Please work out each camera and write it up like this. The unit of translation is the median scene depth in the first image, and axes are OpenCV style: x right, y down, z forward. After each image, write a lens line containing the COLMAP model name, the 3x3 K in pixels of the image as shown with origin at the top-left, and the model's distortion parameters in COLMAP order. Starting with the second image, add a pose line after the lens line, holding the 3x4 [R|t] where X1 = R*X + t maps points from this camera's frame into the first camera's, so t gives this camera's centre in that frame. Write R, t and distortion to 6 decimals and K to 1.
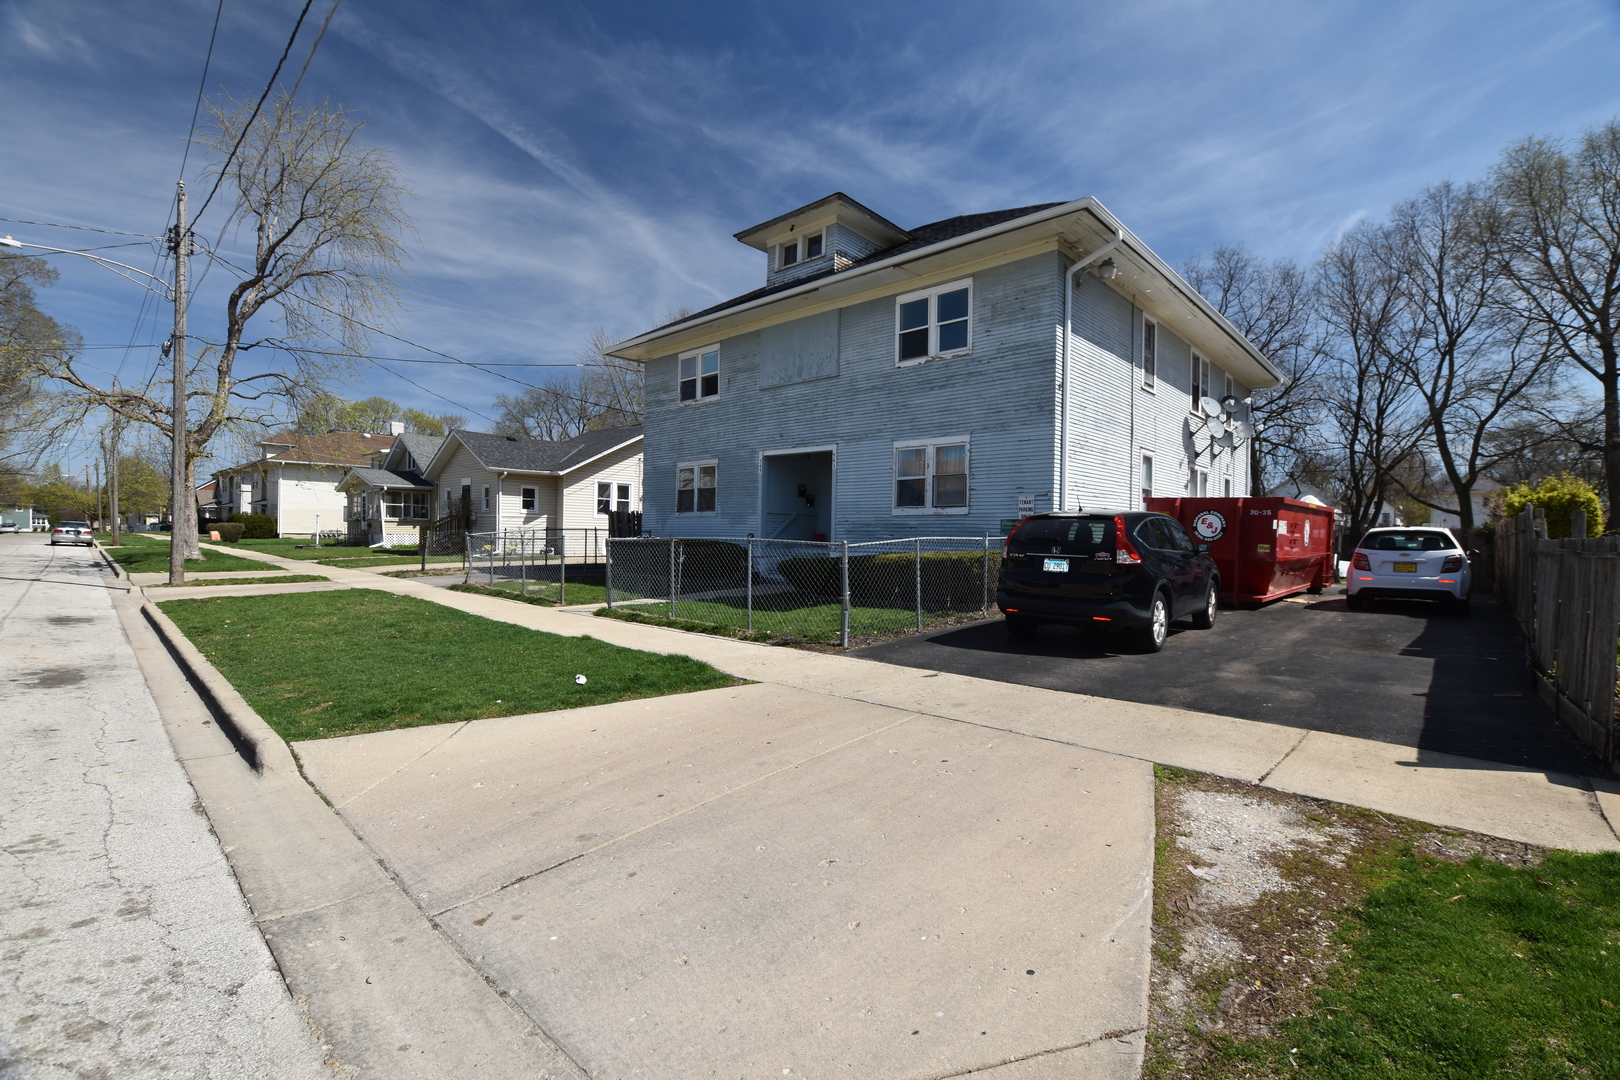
lens RADIAL K [[715.4, 0, 813.4], [0, 715.4, 539.2], [0, 0, 1]] dist [-0.028771, 0.000578]
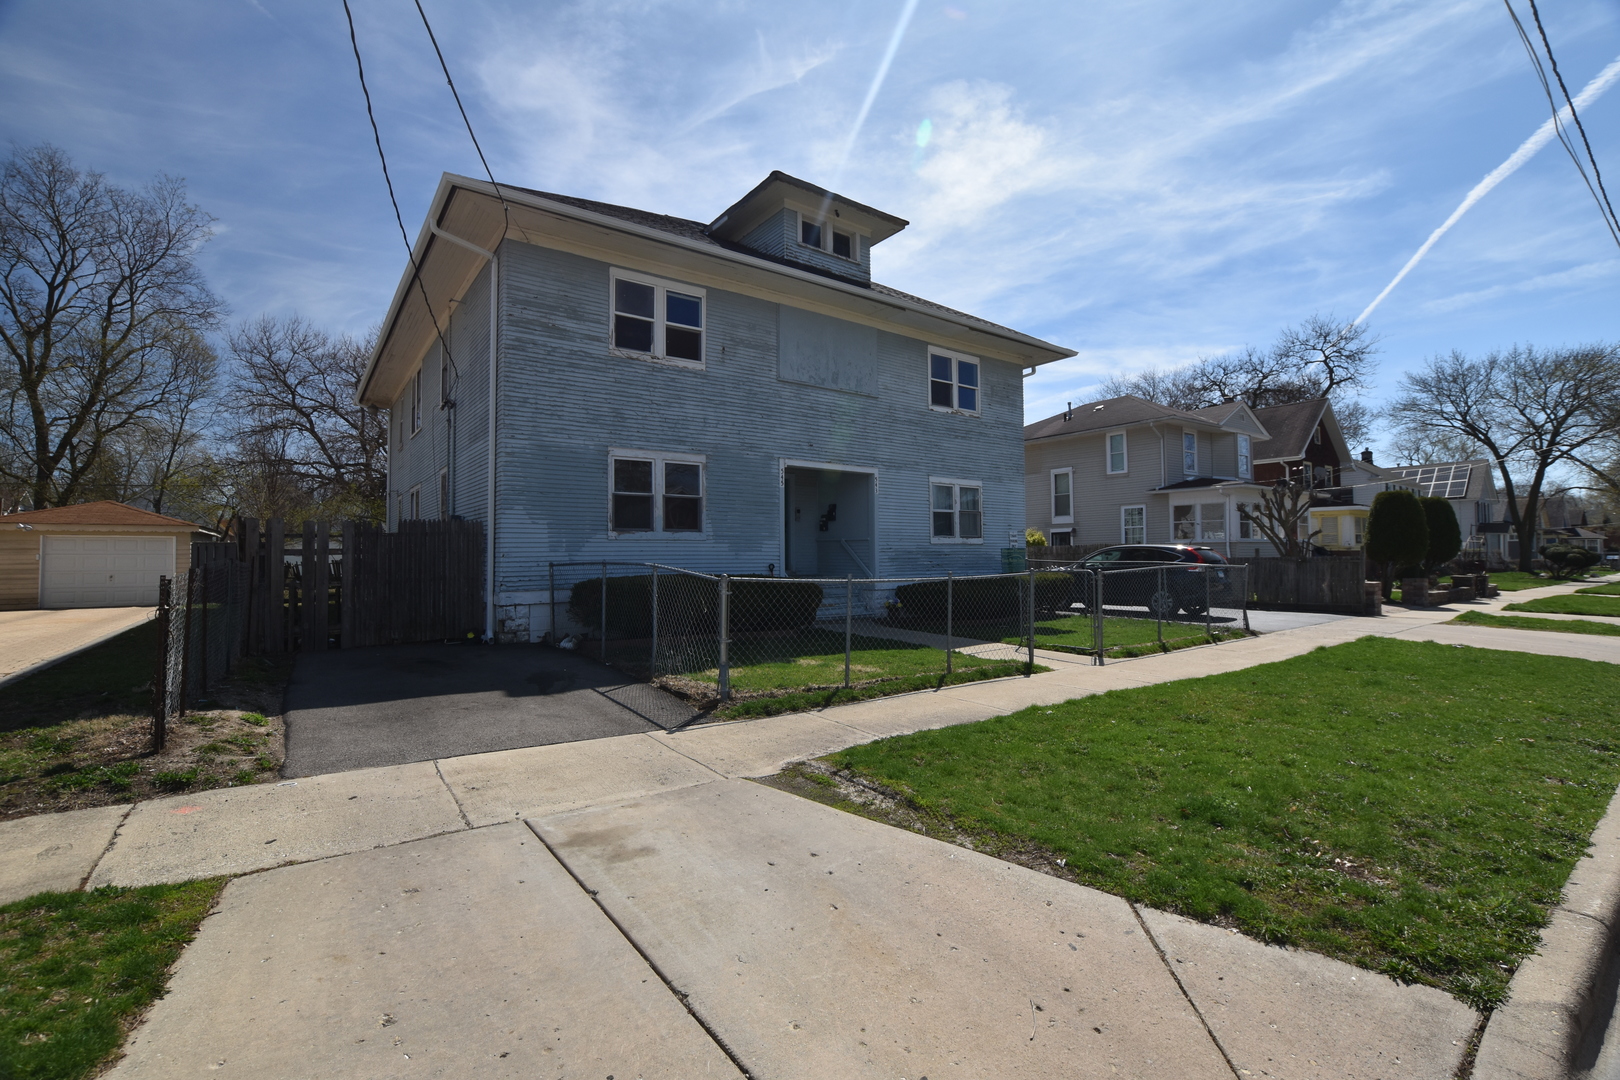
lens RADIAL K [[711.9, 0, 810.6], [0, 711.9, 538.9], [0, 0, 1]] dist [-0.033233, 0.003513]
pose [[0.187449, 0.014174, 0.982172, -0.918250], [0.015735, 0.999724, -0.017431, -0.022724], [-0.982148, 0.018722, 0.187174, 0.907742]]
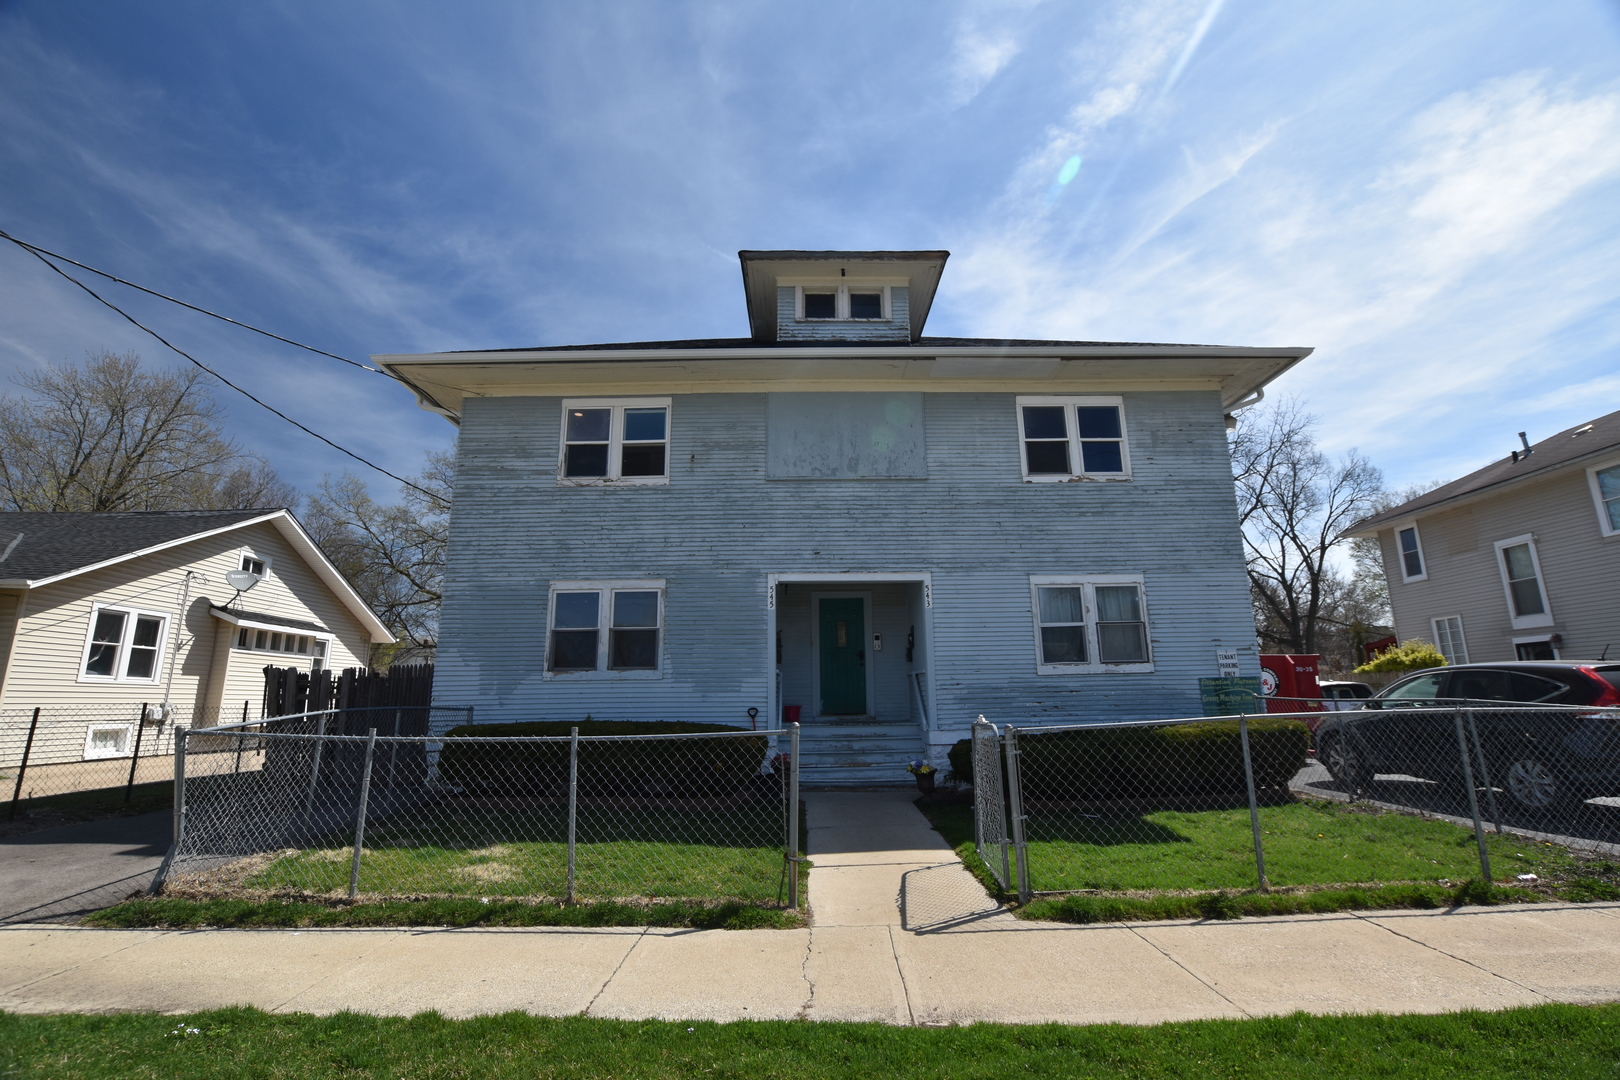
lens RADIAL K [[707.3, 0, 814.4], [0, 707.3, 541.1], [0, 0, 1]] dist [-0.032950, 0.003549]
pose [[0.726468, 0.128369, 0.675105, -0.519087], [0.027847, 0.976092, -0.215567, -0.016798], [-0.686636, 0.175402, 0.705524, 0.581533]]
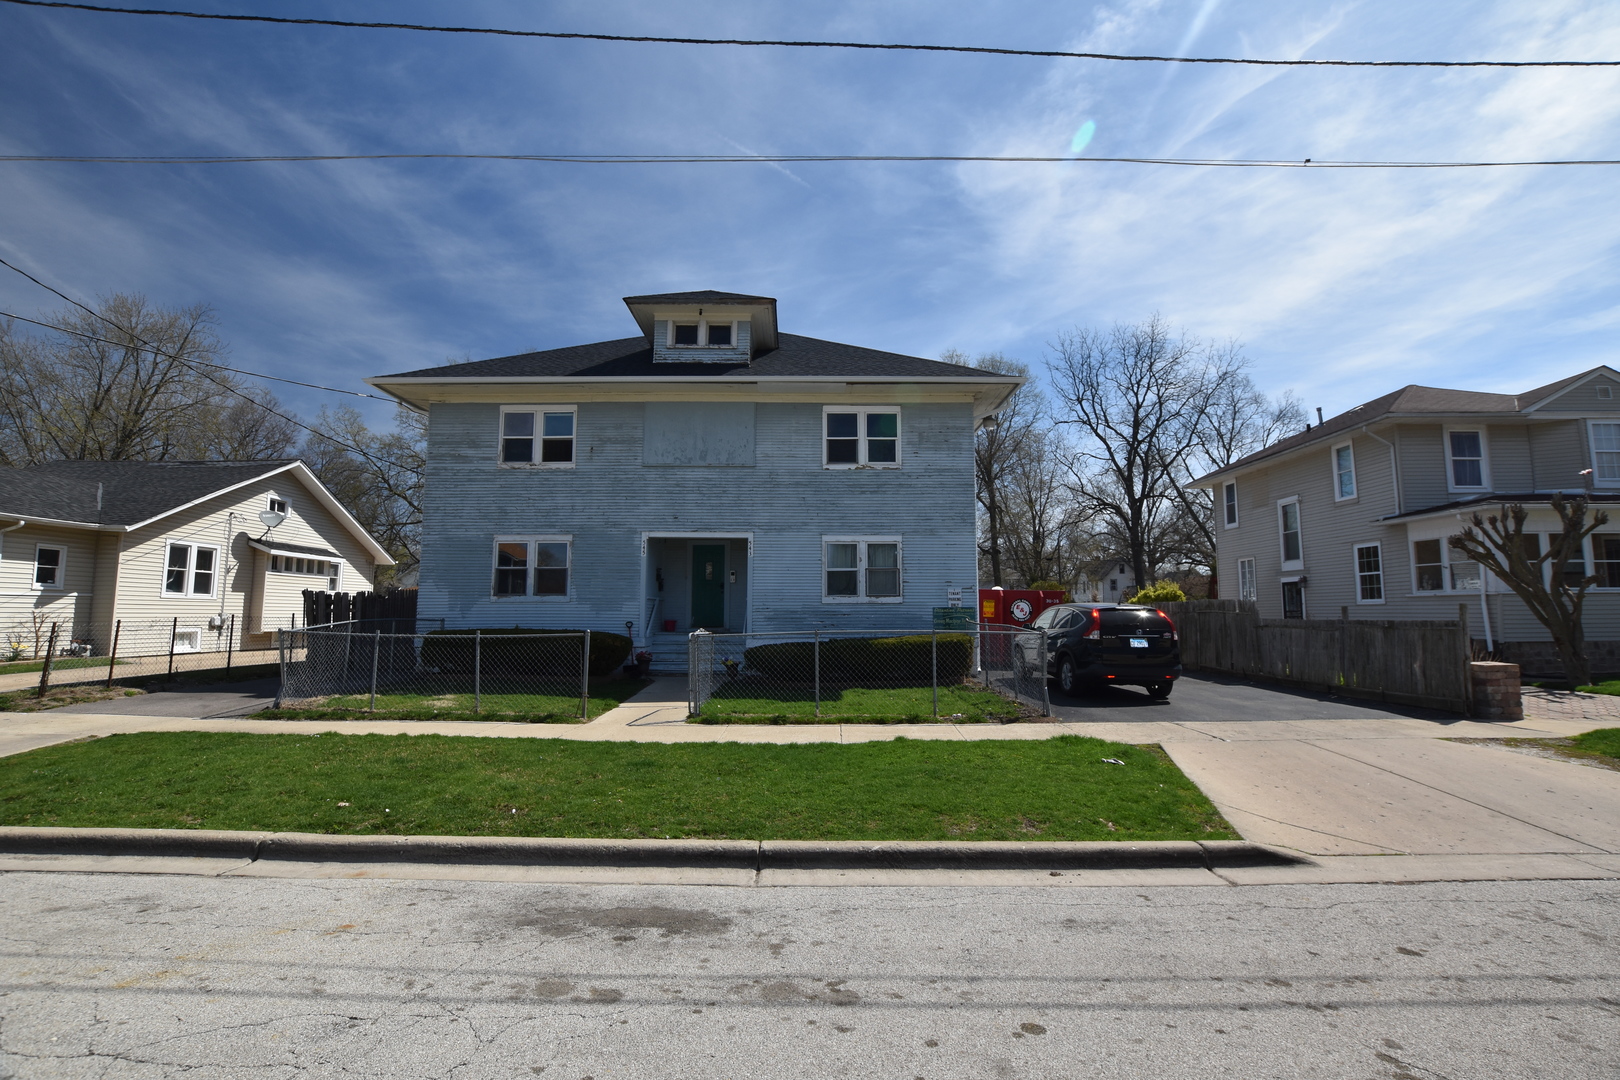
lens RADIAL K [[711.9, 0, 810.6], [0, 711.9, 538.9], [0, 0, 1]] dist [-0.033233, 0.003513]
pose [[0.730426, 0.058605, 0.680473, -0.594636], [0.013735, 0.994850, -0.100424, -0.020711], [-0.682853, 0.082699, 0.725860, 0.208362]]
